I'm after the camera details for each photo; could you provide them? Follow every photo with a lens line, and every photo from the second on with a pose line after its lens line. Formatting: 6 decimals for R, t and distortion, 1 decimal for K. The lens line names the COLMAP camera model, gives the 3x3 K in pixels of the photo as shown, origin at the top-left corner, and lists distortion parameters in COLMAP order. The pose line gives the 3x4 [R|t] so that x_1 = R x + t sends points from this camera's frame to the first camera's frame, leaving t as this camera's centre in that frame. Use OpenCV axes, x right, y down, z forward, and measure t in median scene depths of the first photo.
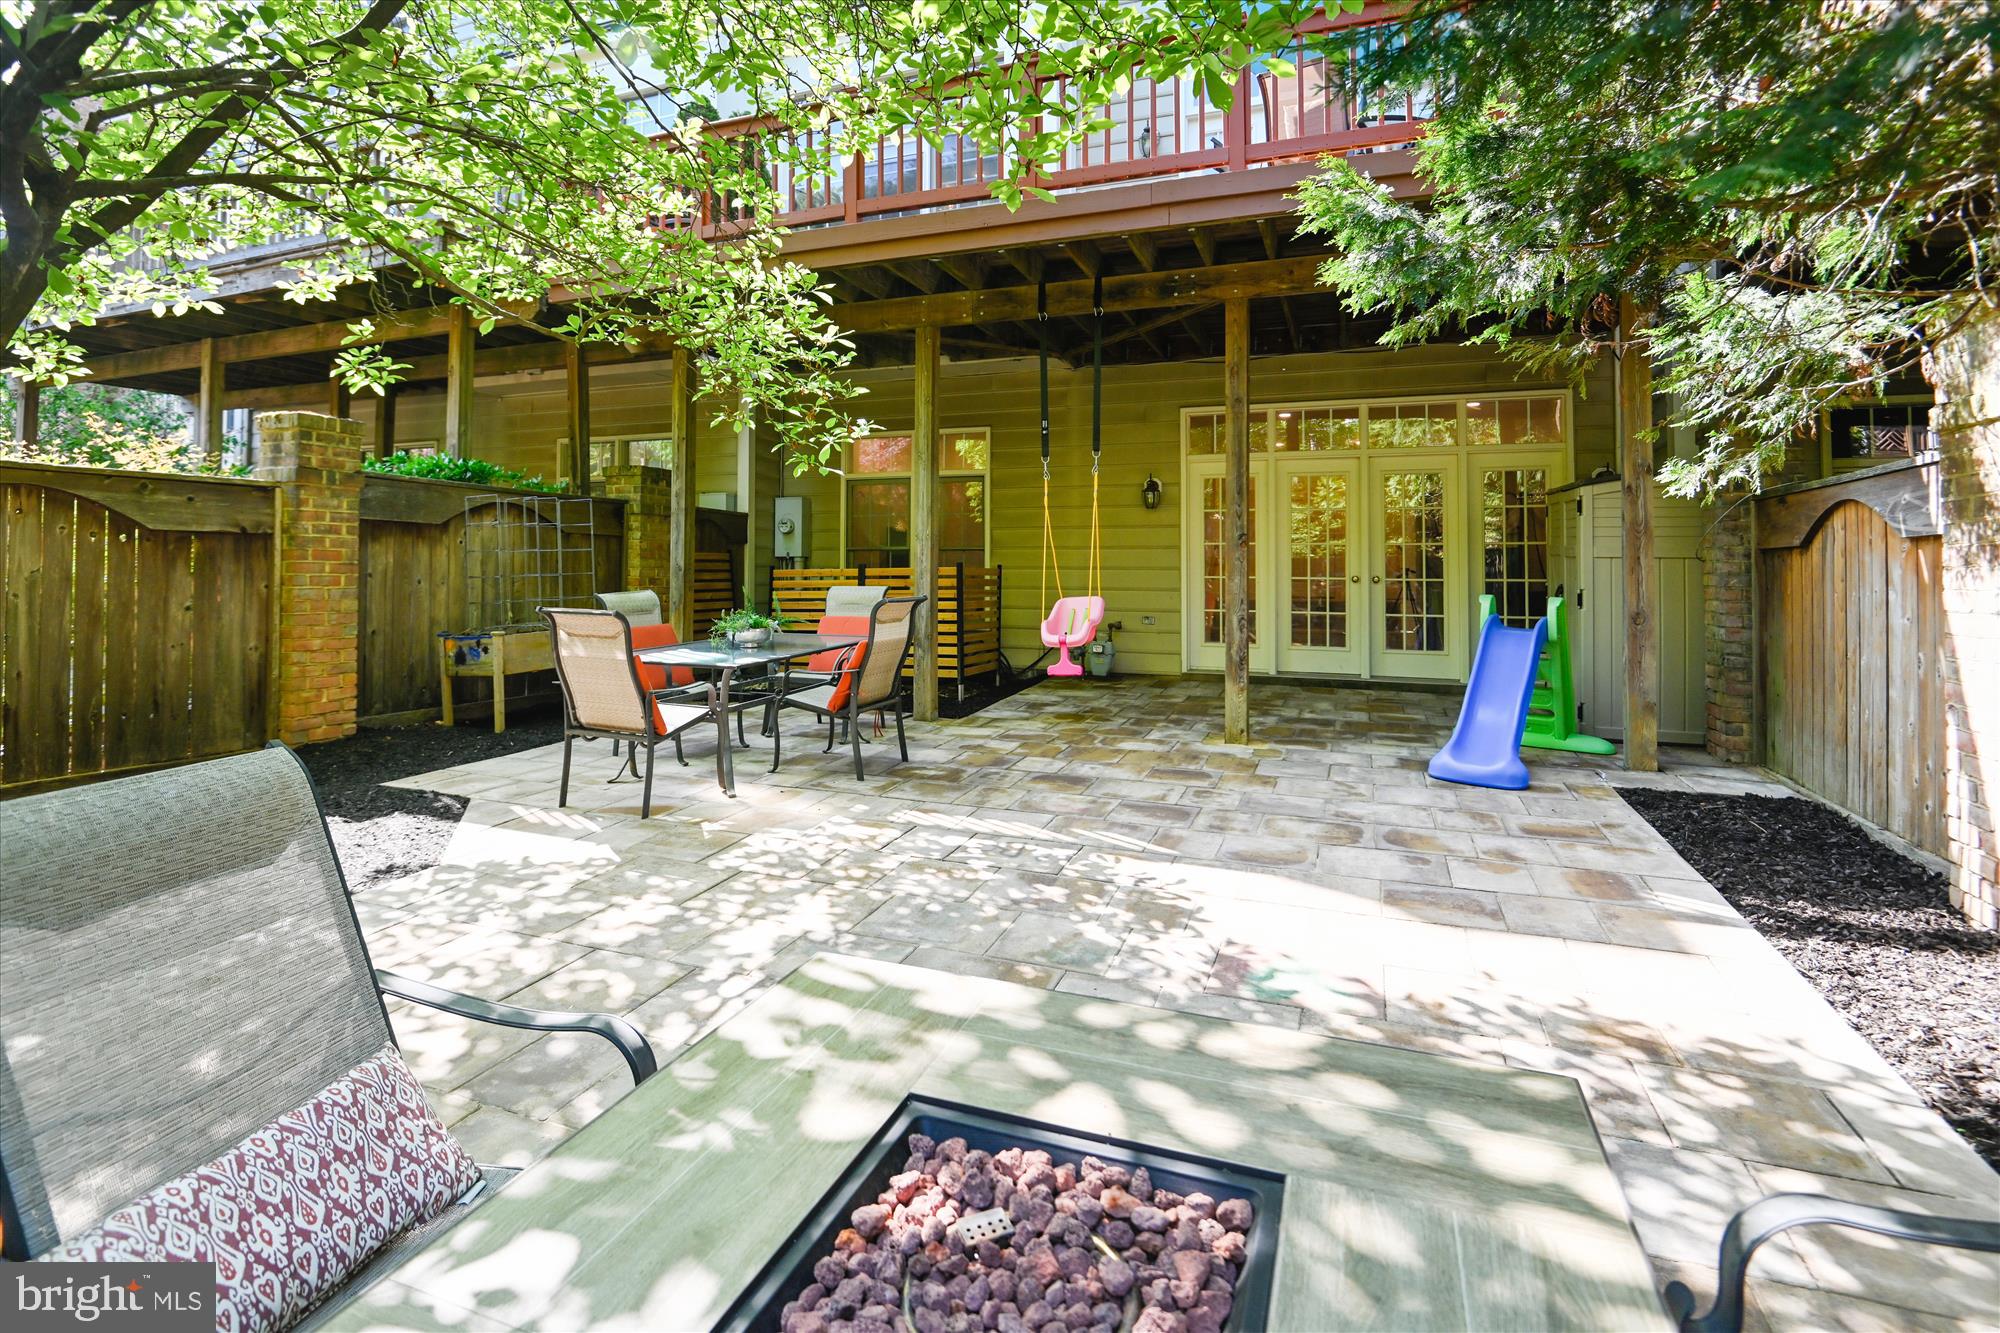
lens RADIAL K [[932.0, 0, 994.7], [0, 932.0, 667.2], [0, 0, 1]] dist [-0.022596, 0.000175]
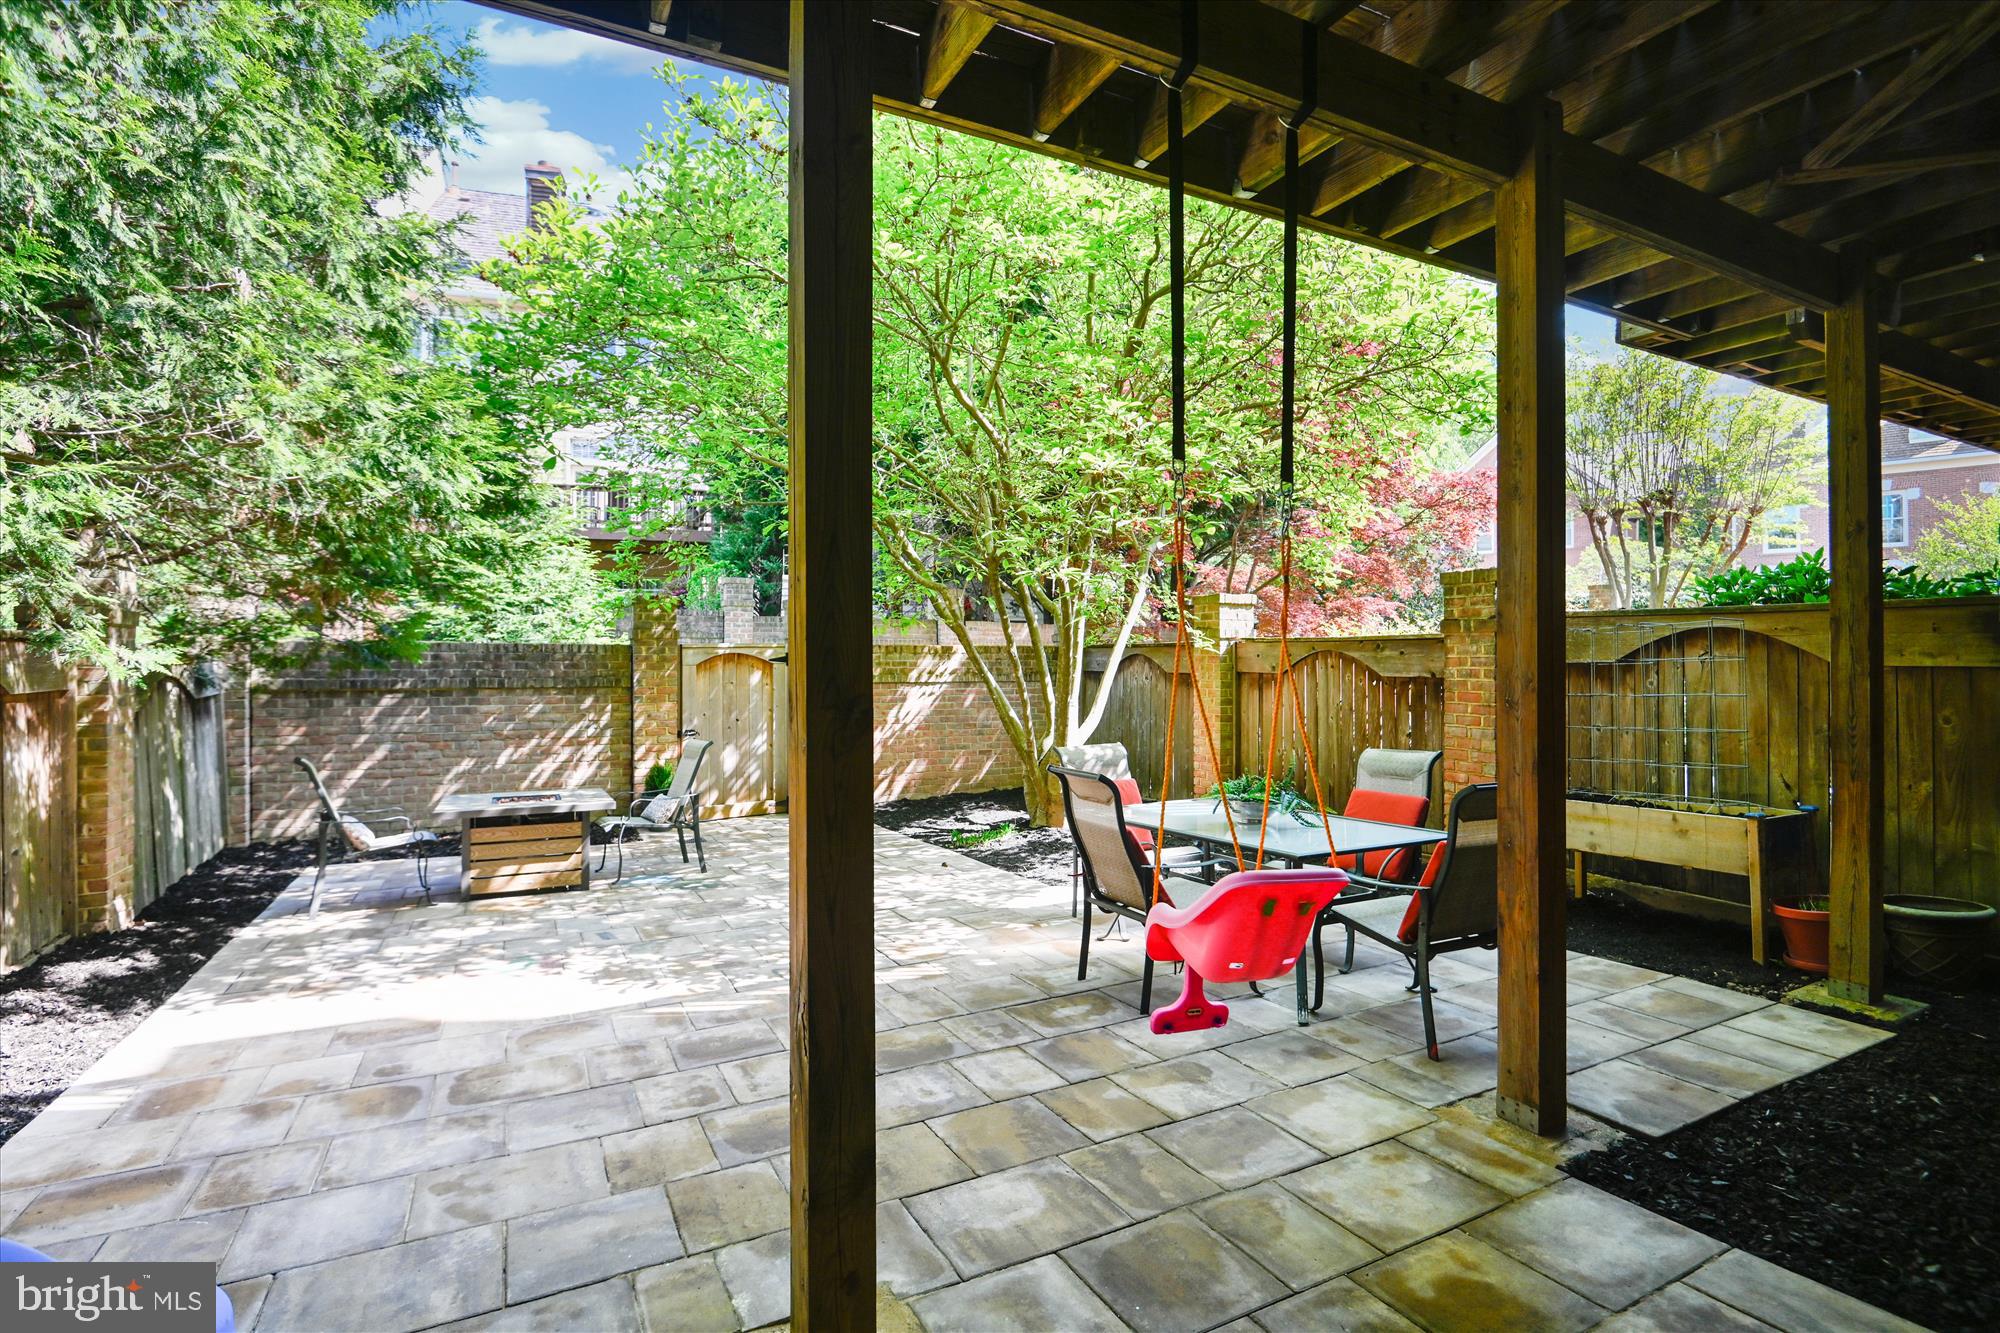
lens RADIAL K [[932.0, 0, 986.7], [0, 932.0, 669.7], [0, 0, 1]] dist [-0.022596, 0.000175]
pose [[-0.658499, 0.000705, -0.752581, 1.082689], [-0.079245, 0.994375, 0.070270, -0.415485], [0.748397, 0.105911, -0.654740, 2.864323]]
